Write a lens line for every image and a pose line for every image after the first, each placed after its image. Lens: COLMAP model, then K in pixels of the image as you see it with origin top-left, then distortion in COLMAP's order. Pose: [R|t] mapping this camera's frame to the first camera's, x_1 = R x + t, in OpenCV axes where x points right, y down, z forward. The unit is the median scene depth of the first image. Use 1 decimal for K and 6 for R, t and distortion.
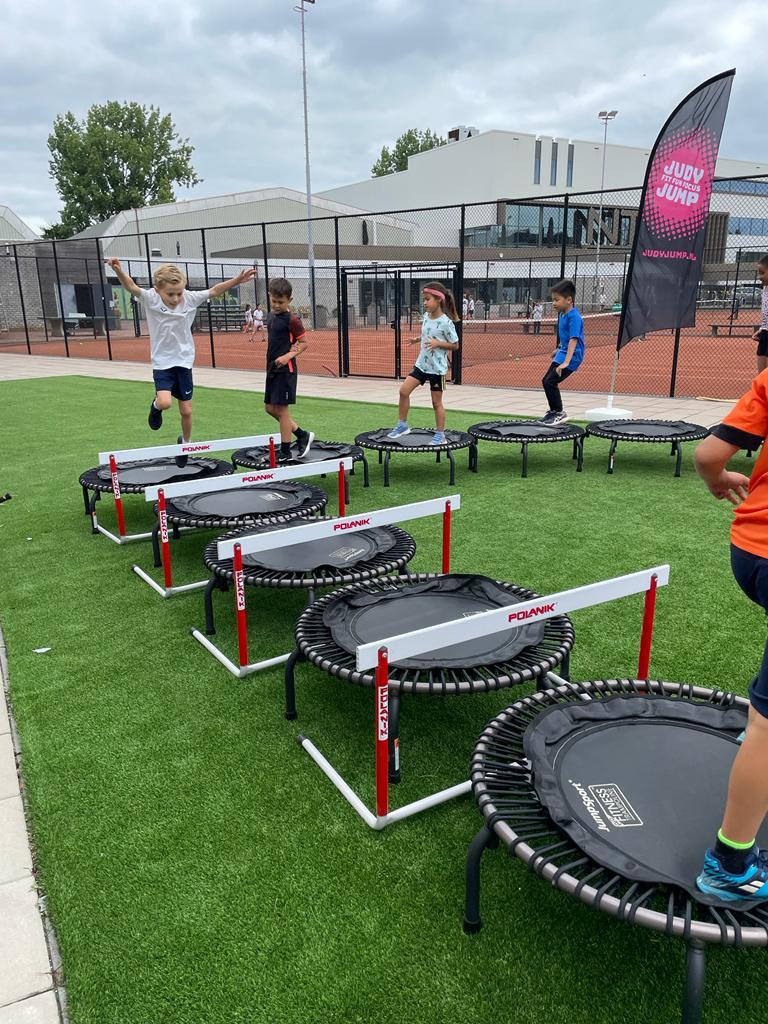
lens RADIAL K [[821.0, 0, 384.0], [0, 821.0, 512.0], [0, 0, 1]] dist [0.073456, -0.097473]
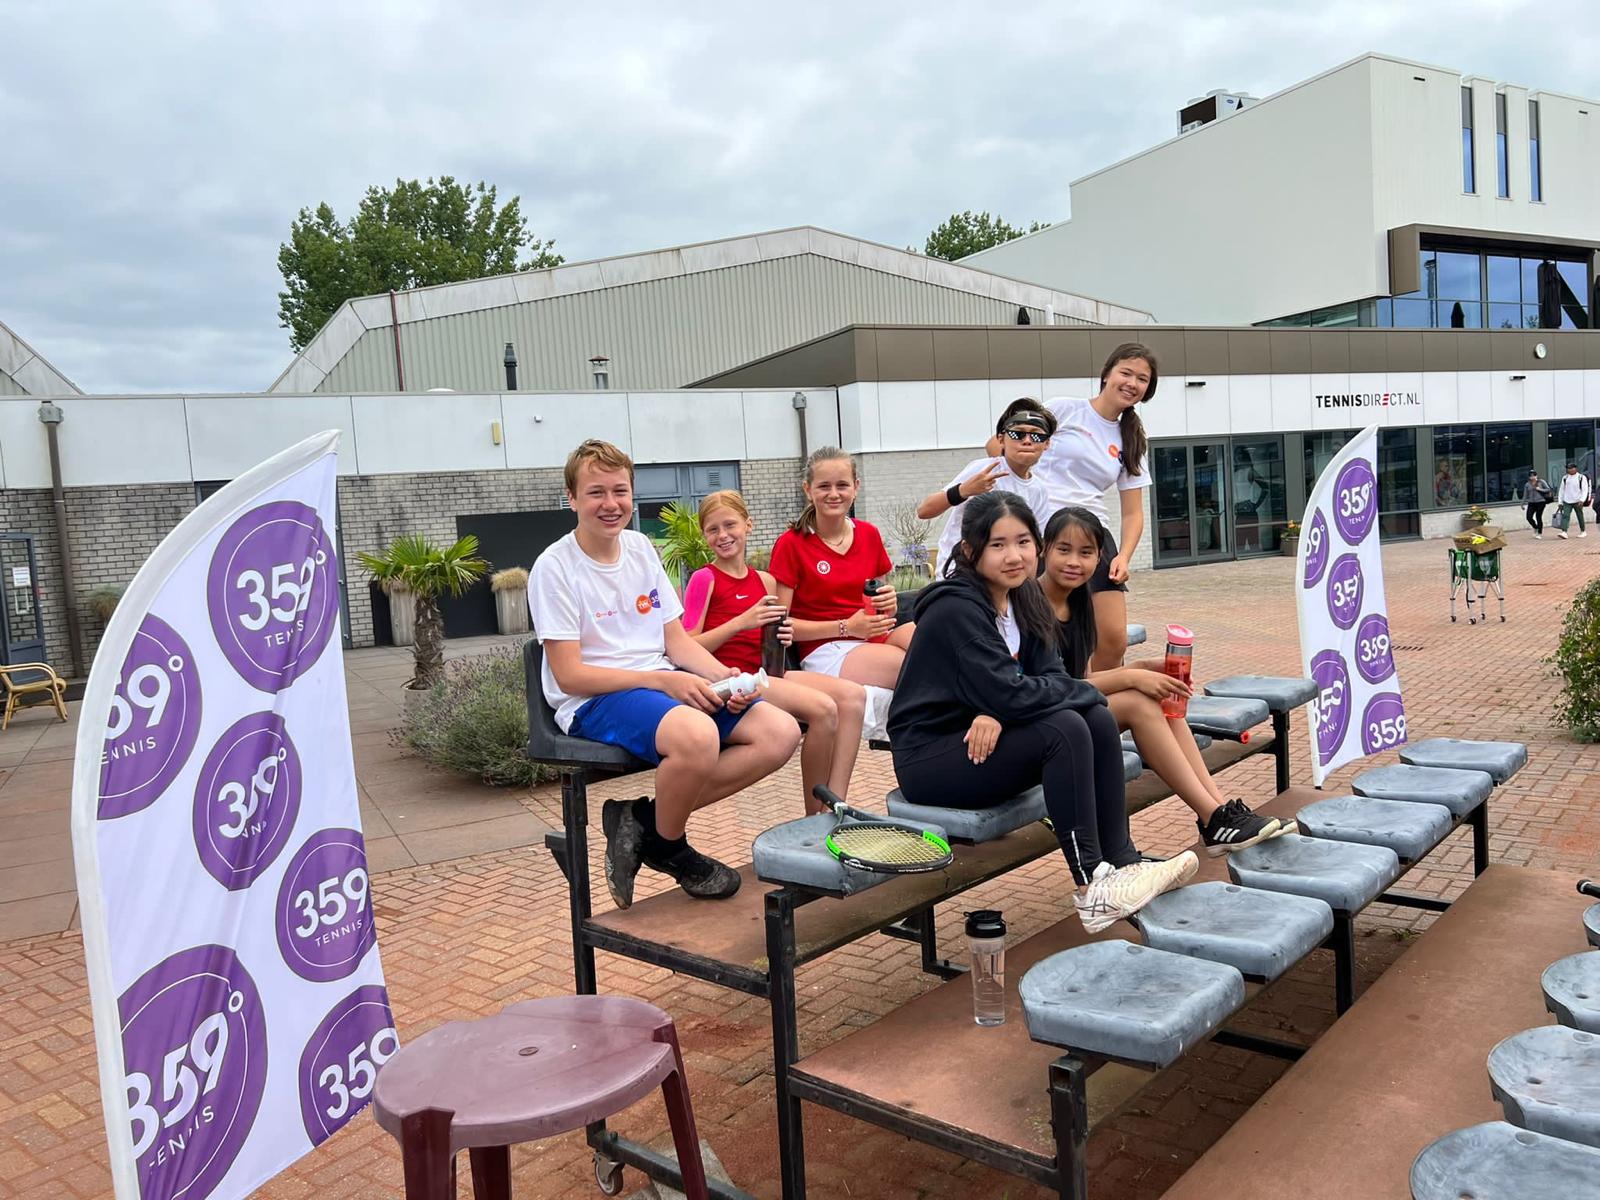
lens RADIAL K [[1282.8, 0, 800.0], [0, 1282.8, 600.0], [0, 0, 1]] dist [0.073456, -0.097473]
pose [[0.997607, -0.055649, -0.041028, -0.063908], [0.046817, 0.980395, -0.191399, -0.072546], [0.050875, 0.189020, 0.980654, 0.274090]]
